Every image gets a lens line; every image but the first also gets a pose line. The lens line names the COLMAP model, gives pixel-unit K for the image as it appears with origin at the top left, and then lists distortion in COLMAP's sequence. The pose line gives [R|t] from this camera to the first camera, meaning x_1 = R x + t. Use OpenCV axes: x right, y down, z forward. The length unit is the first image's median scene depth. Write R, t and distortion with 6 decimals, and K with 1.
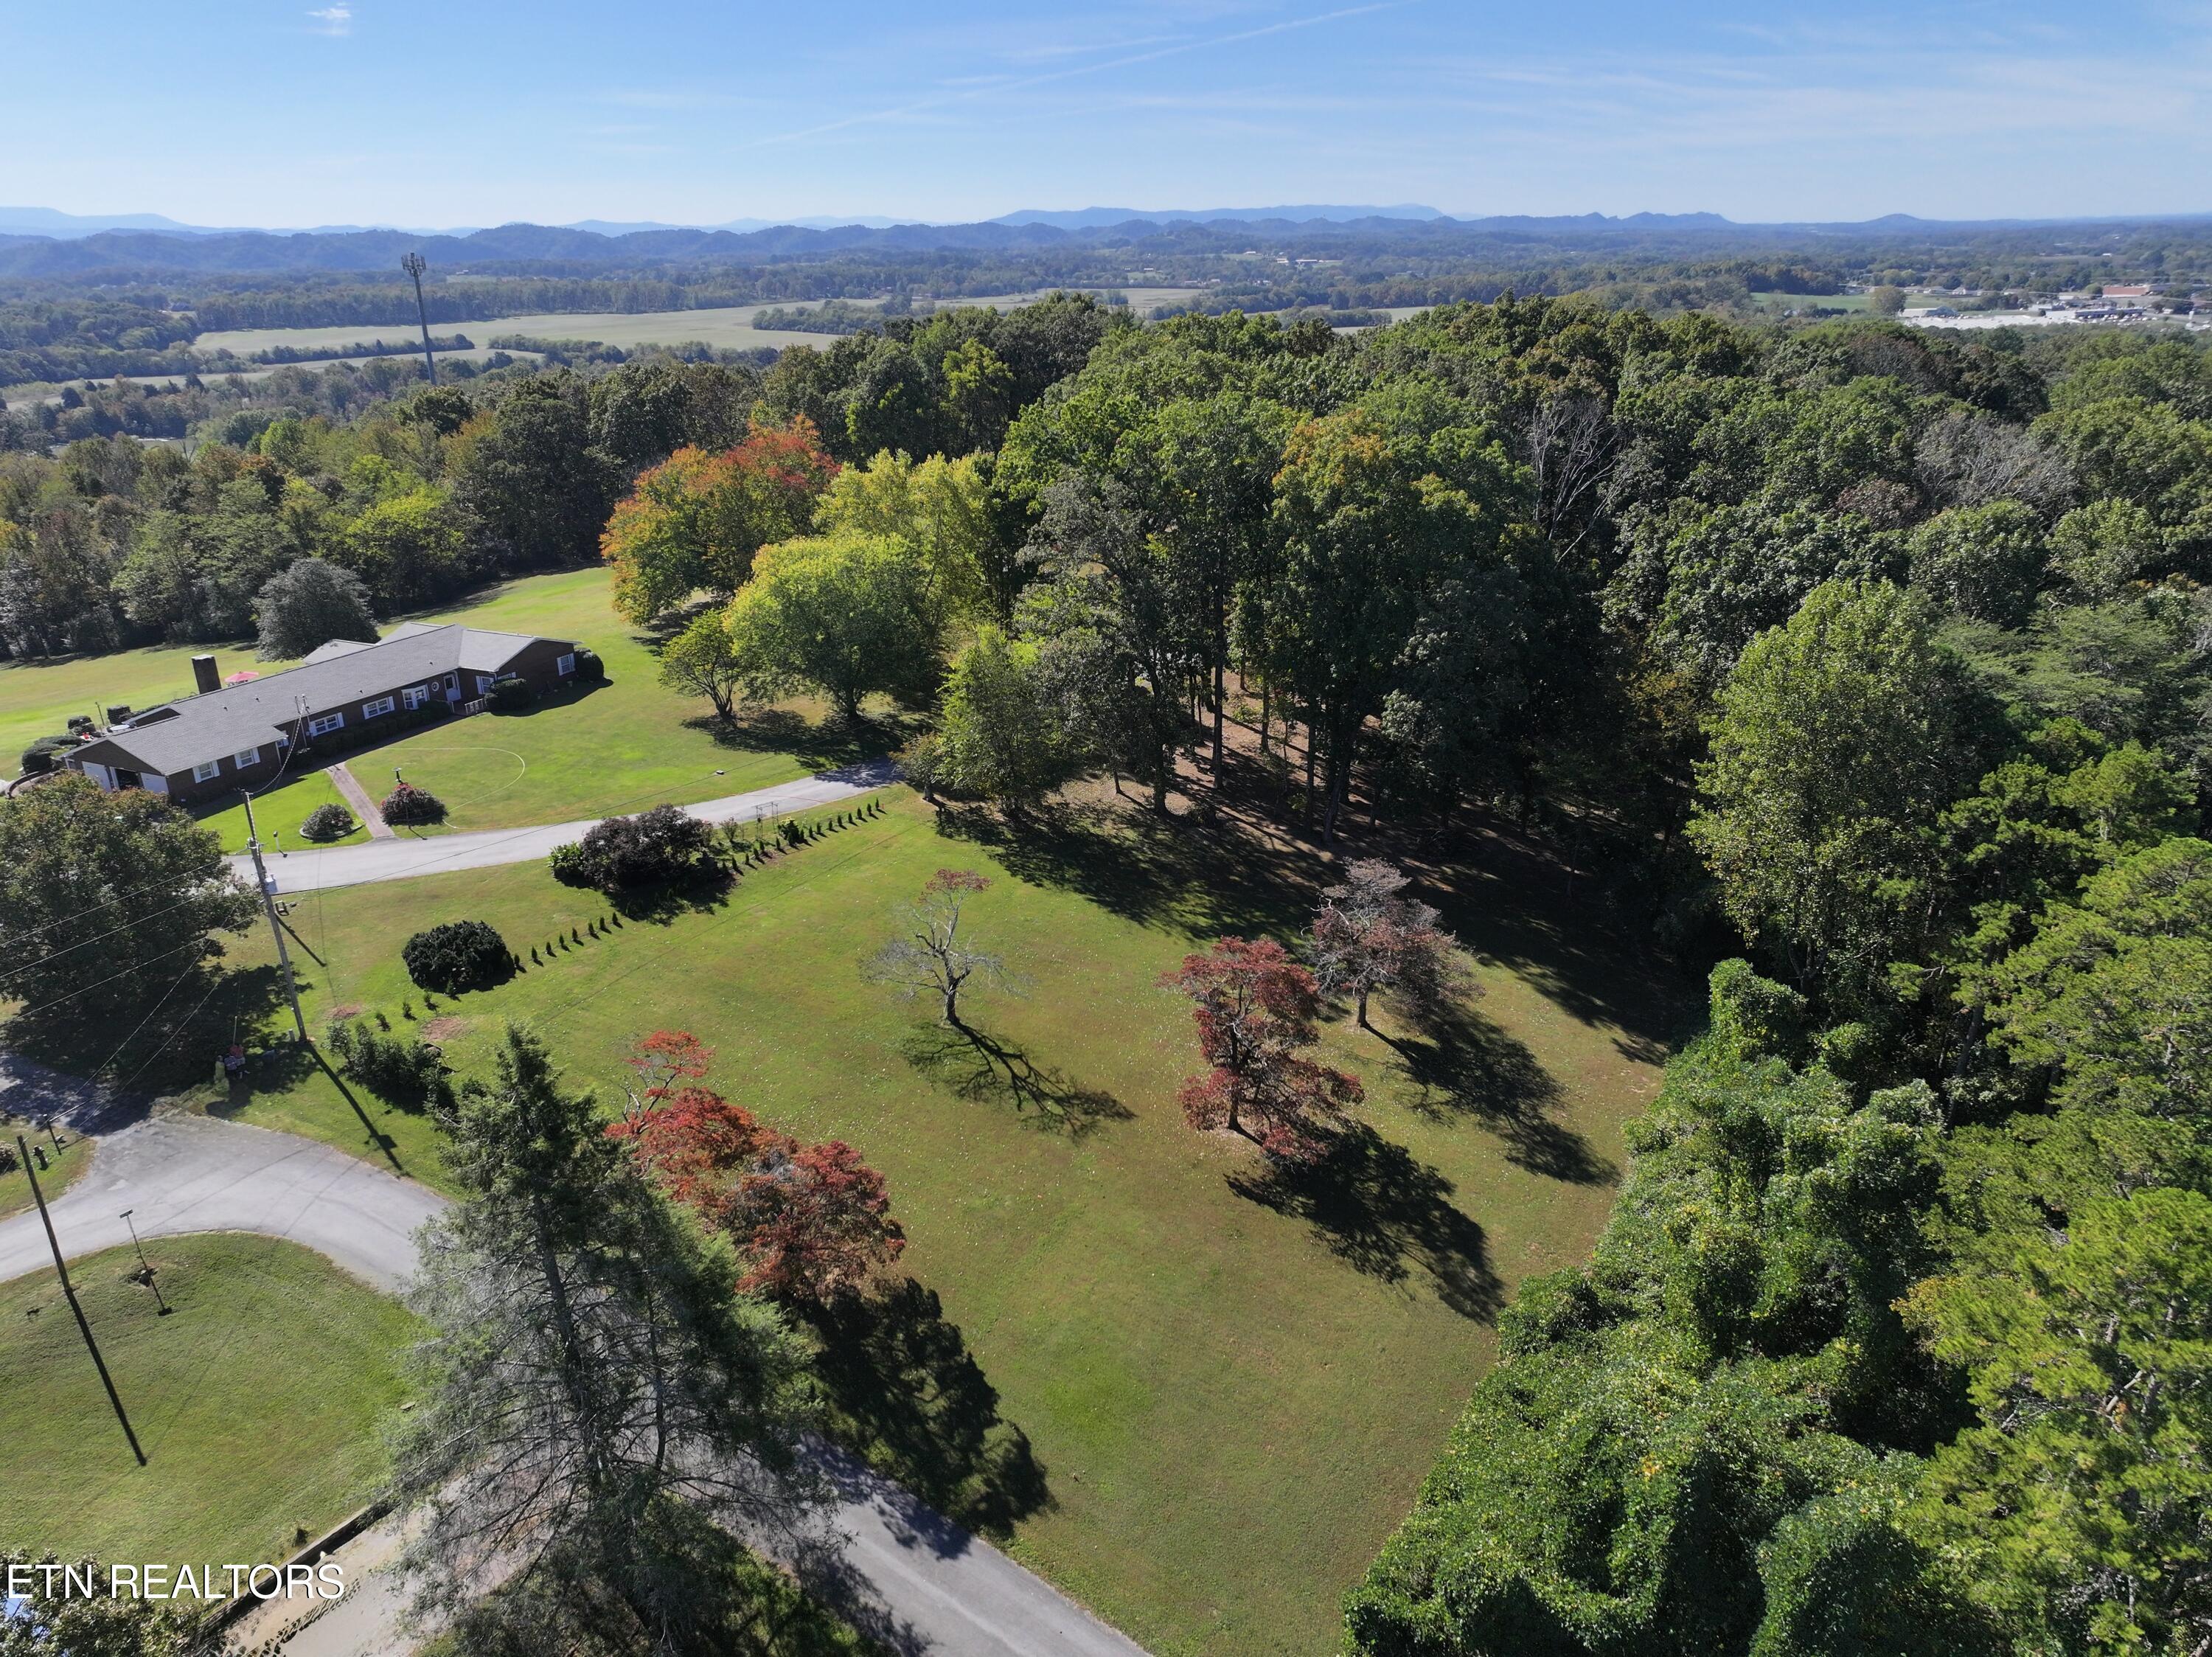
lens RADIAL K [[1557.0, 0, 1106.0], [0, 1557.0, 828.5], [0, 0, 1]] dist [-0.003776, 0.024392]
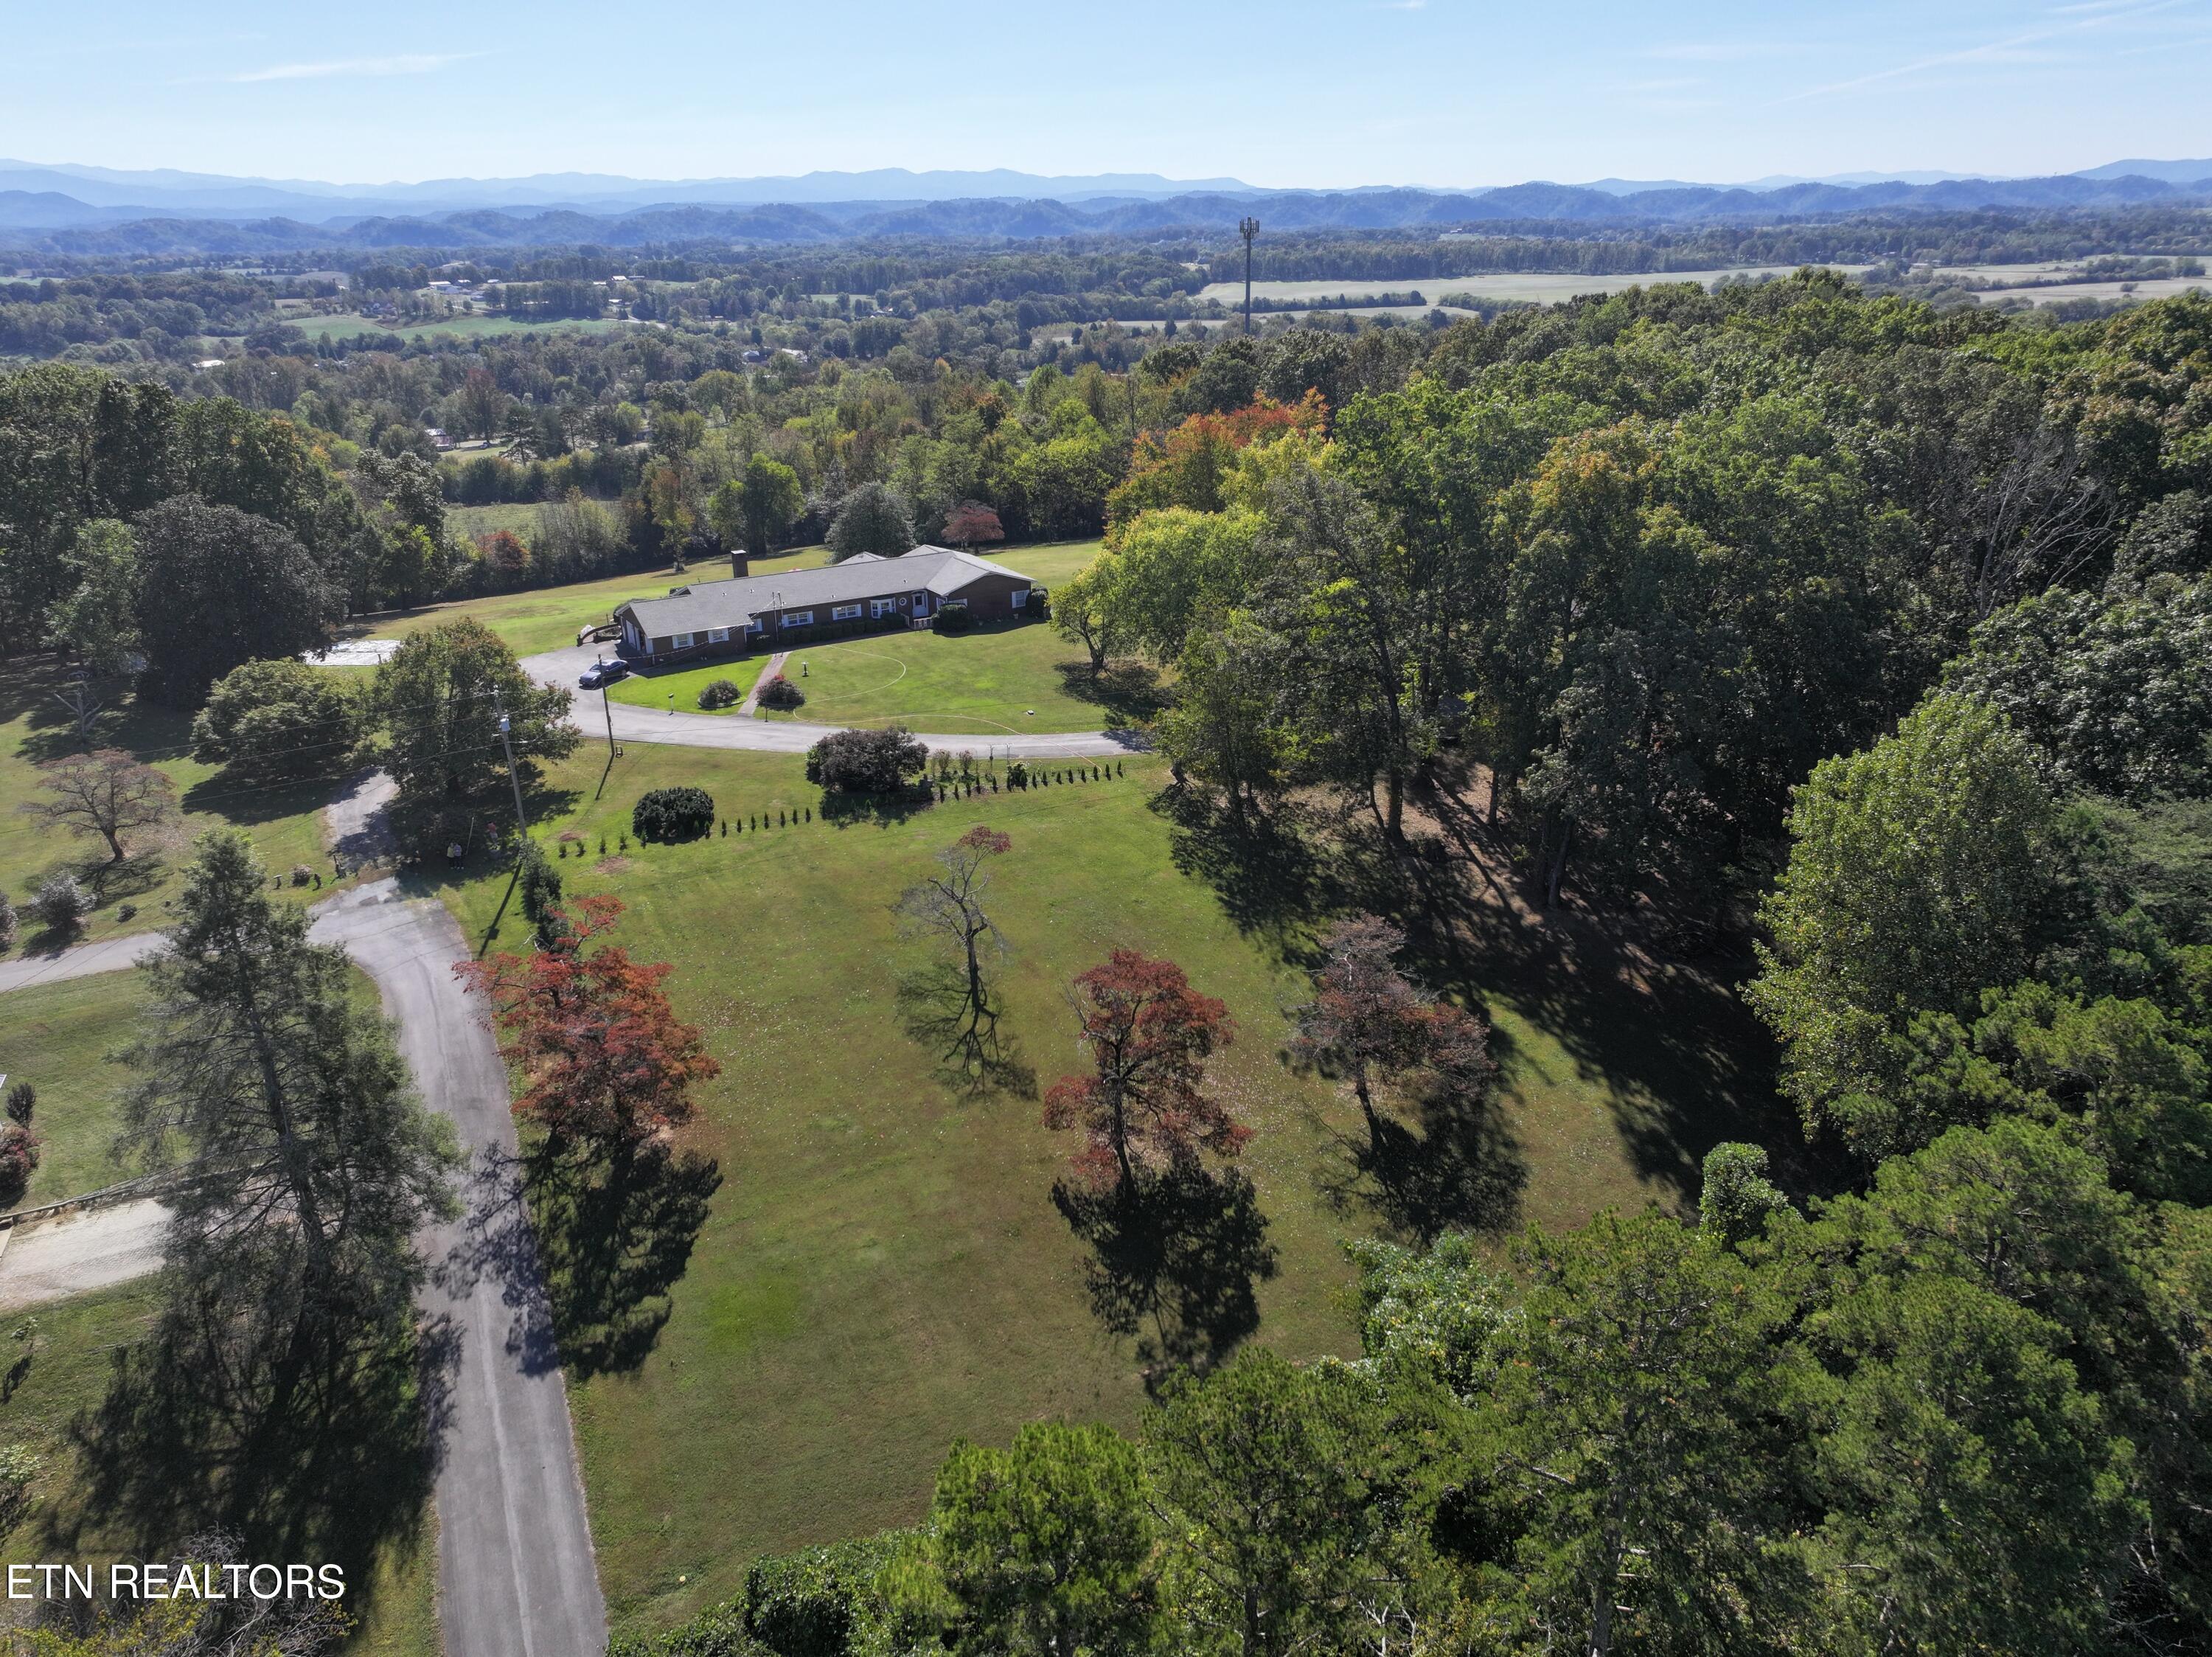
lens RADIAL K [[1557.0, 0, 1106.0], [0, 1557.0, 828.5], [0, 0, 1]] dist [-0.003776, 0.024392]
pose [[0.829319, 0.210656, -0.517547, 0.413820], [-0.198622, 0.976860, 0.079336, -0.059103], [0.522283, 0.037001, 0.851969, 0.114662]]
